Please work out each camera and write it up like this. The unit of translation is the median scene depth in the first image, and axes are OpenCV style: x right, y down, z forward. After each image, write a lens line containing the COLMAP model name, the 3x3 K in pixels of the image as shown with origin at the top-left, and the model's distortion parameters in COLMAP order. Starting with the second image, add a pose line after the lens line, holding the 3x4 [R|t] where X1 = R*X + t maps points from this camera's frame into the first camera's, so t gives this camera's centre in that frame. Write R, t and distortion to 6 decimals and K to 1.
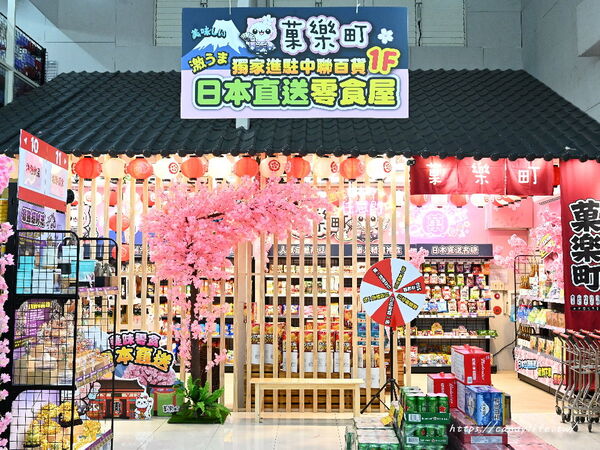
lens RADIAL K [[694.9, 0, 296.8], [0, 694.9, 225.3], [0, 0, 1]] dist [-0.016203, 0.000000]
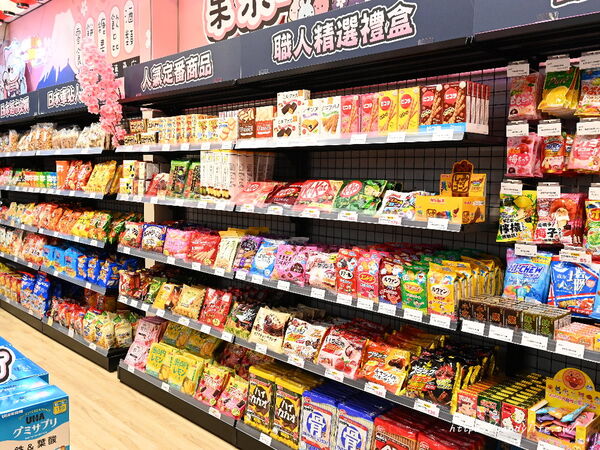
lens RADIAL K [[550.2, 0, 298.5], [0, 550.2, 224.1], [0, 0, 1]] dist [-0.011177, 0.000000]
pose [[0.710736, 0.073893, -0.699567, 0.343157], [0.043141, 0.988017, 0.148191, 0.099657], [0.702135, -0.135505, 0.699032, 1.148570]]
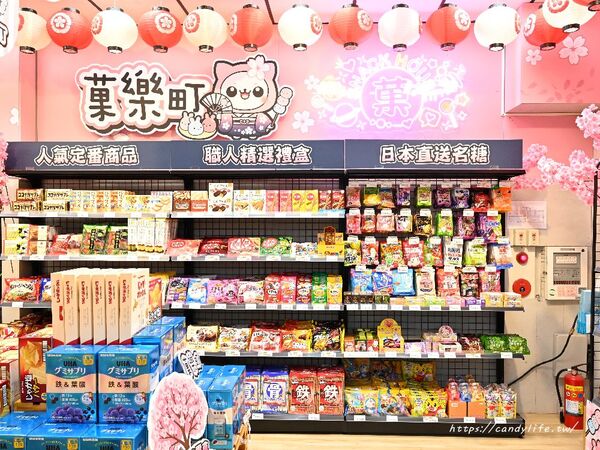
lens RADIAL K [[500.0, 0, 306.7], [0, 500.0, 225.3], [0, 0, 1]] dist [-0.006693, -0.001162]
pose [[0.999827, 0.002407, -0.018441, 0.210105], [-0.000771, 0.996103, 0.088195, 0.071043], [0.018582, -0.088166, 0.995932, 0.933298]]
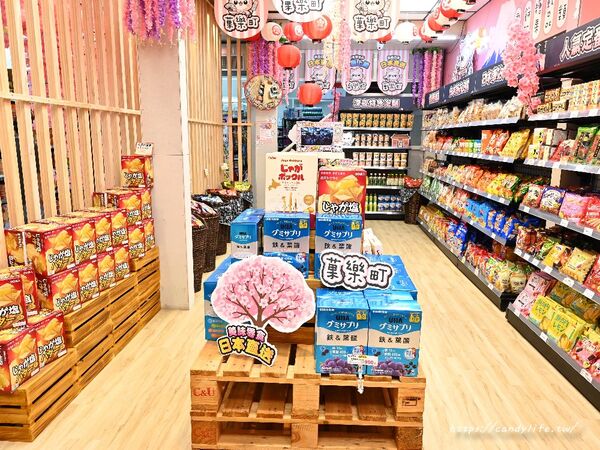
lens RADIAL K [[448.5, 0, 301.7], [0, 448.5, 225.2], [0, 0, 1]] dist [-0.014954, 0.001441]
pose [[-0.046232, 0.189052, -0.980878, 0.345251], [0.061715, 0.980593, 0.186088, 0.106121], [0.997022, -0.051932, -0.057002, 1.176433]]
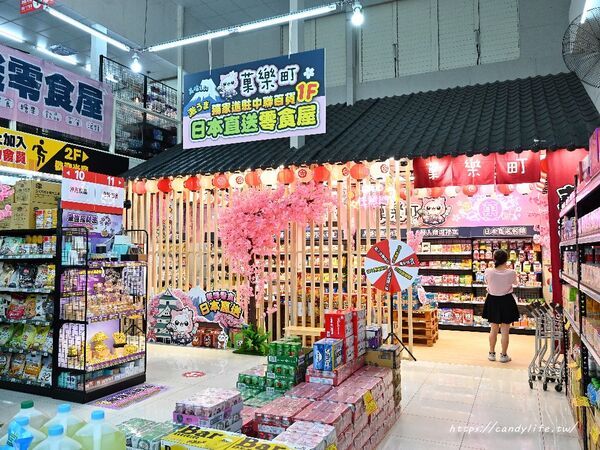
lens RADIAL K [[500.0, 0, 277.2], [0, 500.0, 222.8], [0, 0, 1]] dist [-0.006693, -0.001162]
pose [[0.904825, -0.028574, -0.424824, 0.324862], [0.033961, 0.999410, 0.005113, 0.004801], [0.424427, -0.019054, 0.905262, 0.070864]]
